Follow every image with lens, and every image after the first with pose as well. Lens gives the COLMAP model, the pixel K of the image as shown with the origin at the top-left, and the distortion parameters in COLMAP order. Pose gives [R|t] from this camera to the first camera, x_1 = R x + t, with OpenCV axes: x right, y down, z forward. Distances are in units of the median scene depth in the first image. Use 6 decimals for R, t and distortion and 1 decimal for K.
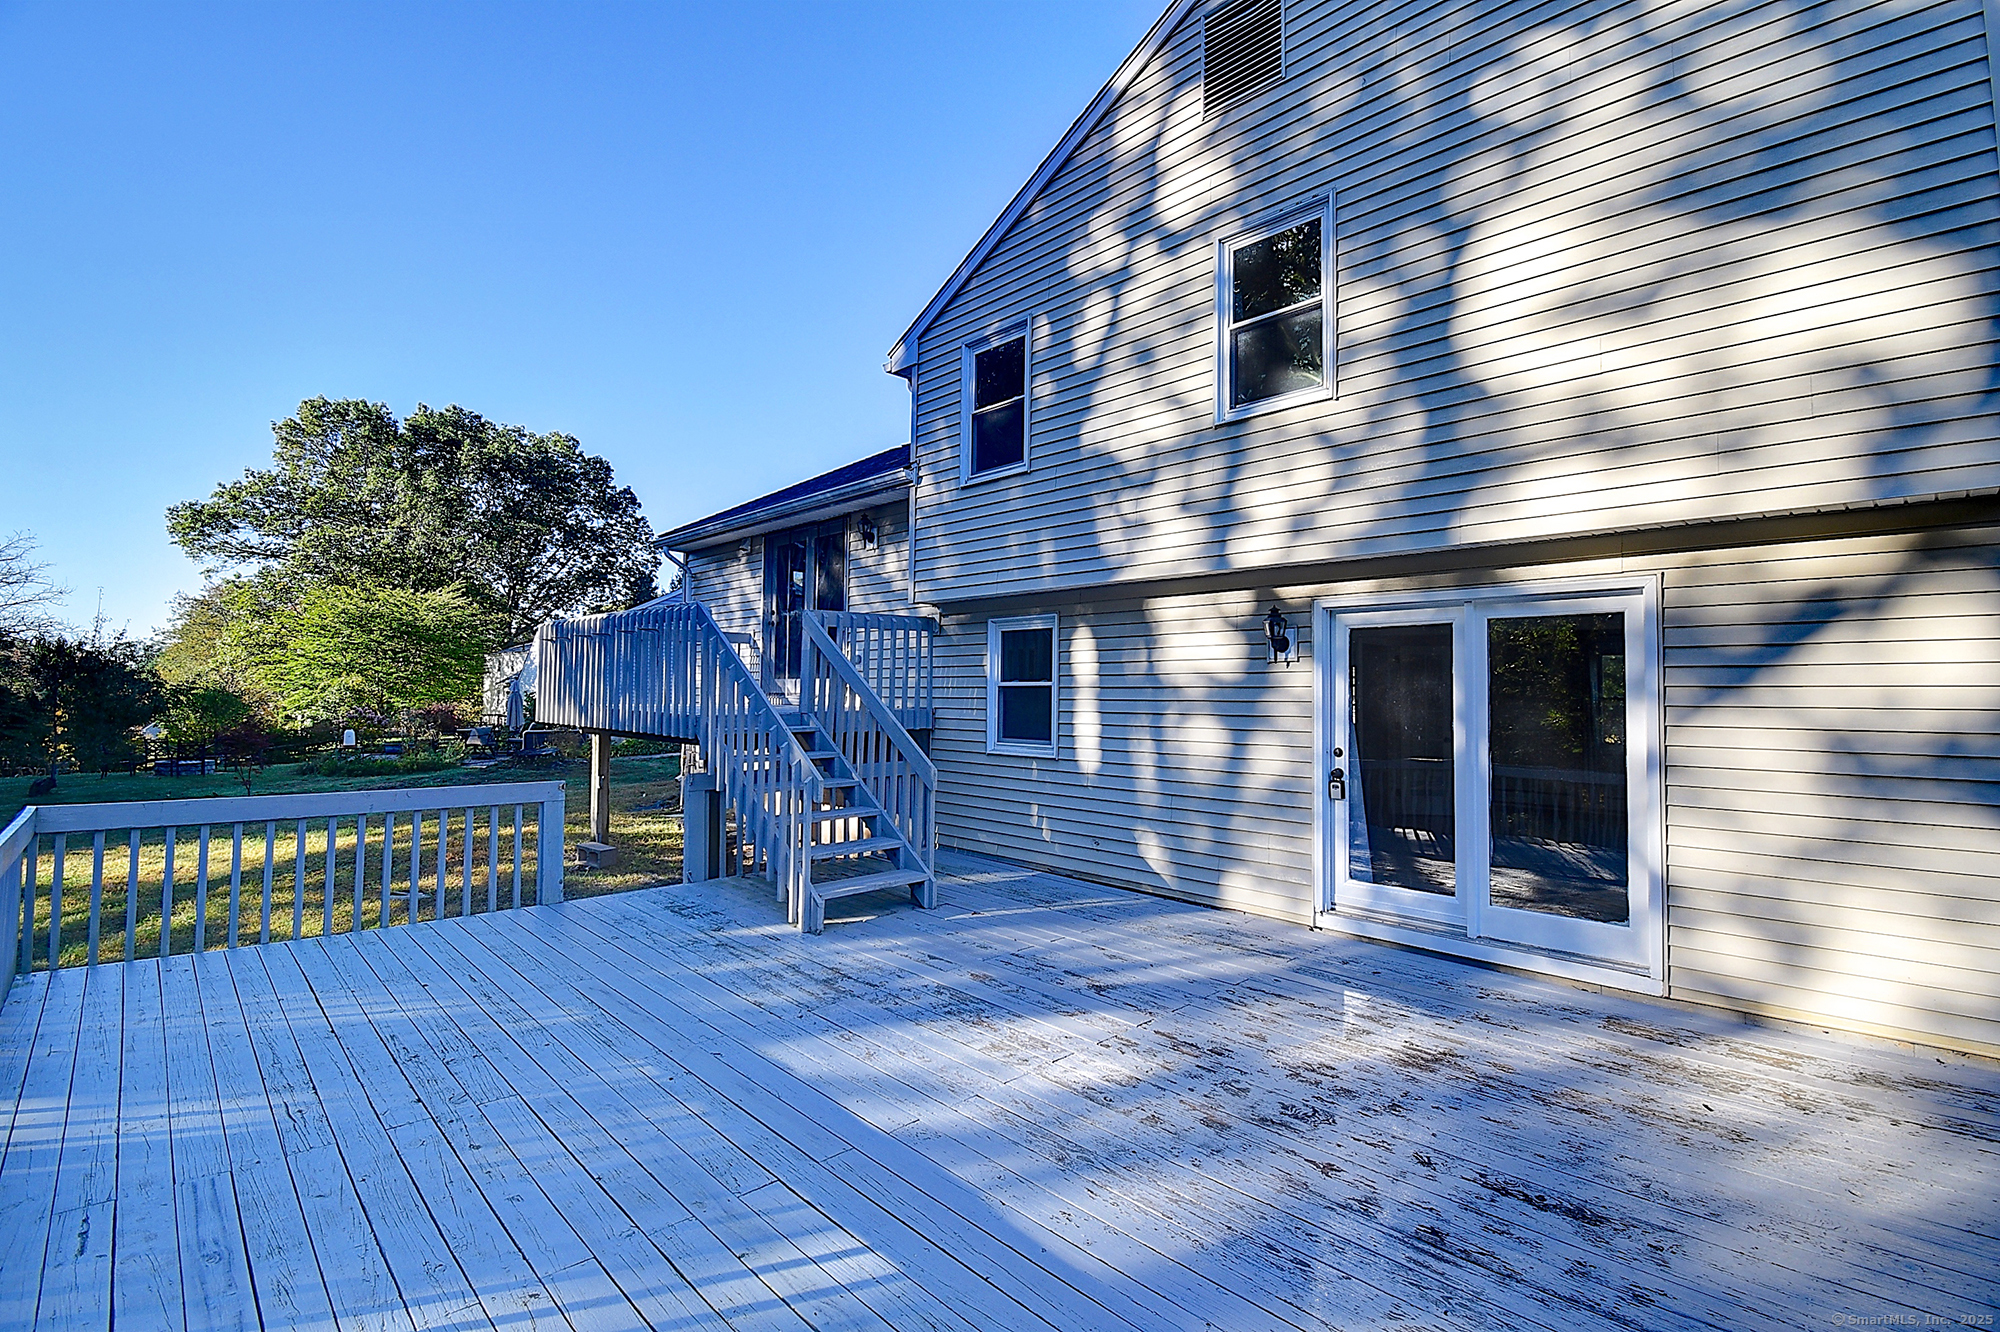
lens RADIAL K [[905.9, 0, 1009.1], [0, 905.9, 657.6], [0, 0, 1]] dist [-0.007668, -0.011806]
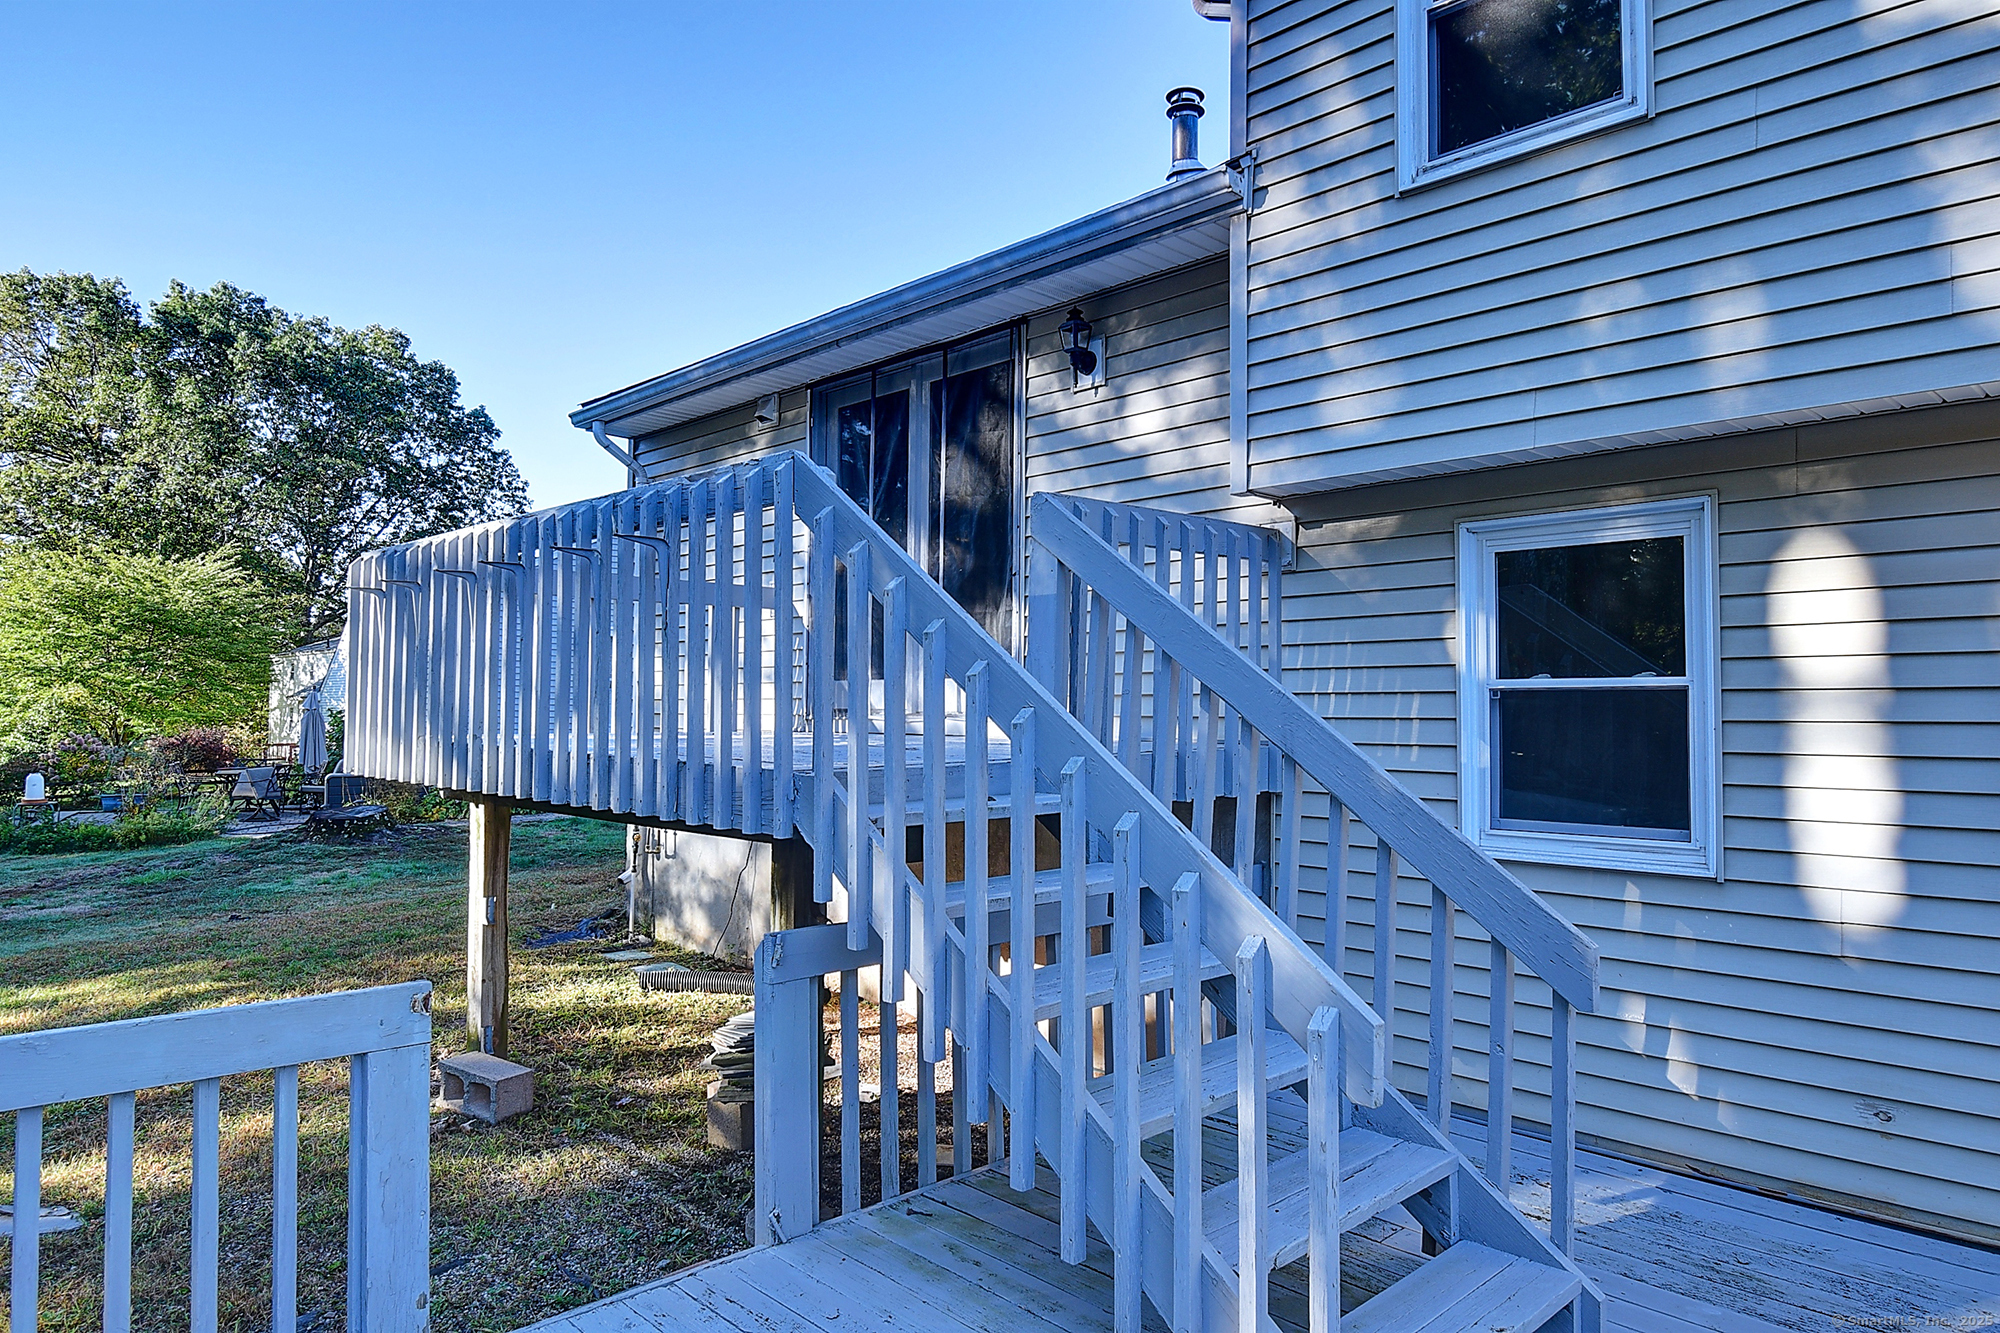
lens RADIAL K [[1269.2, 0, 995.5], [0, 1269.2, 661.1], [0, 0, 1]] dist [-0.014510, -0.005007]
pose [[0.999960, -0.003028, -0.008417, -0.144150], [0.003031, 0.999995, 0.000323, 0.011506], [0.008415, -0.000349, 0.999965, 0.277330]]
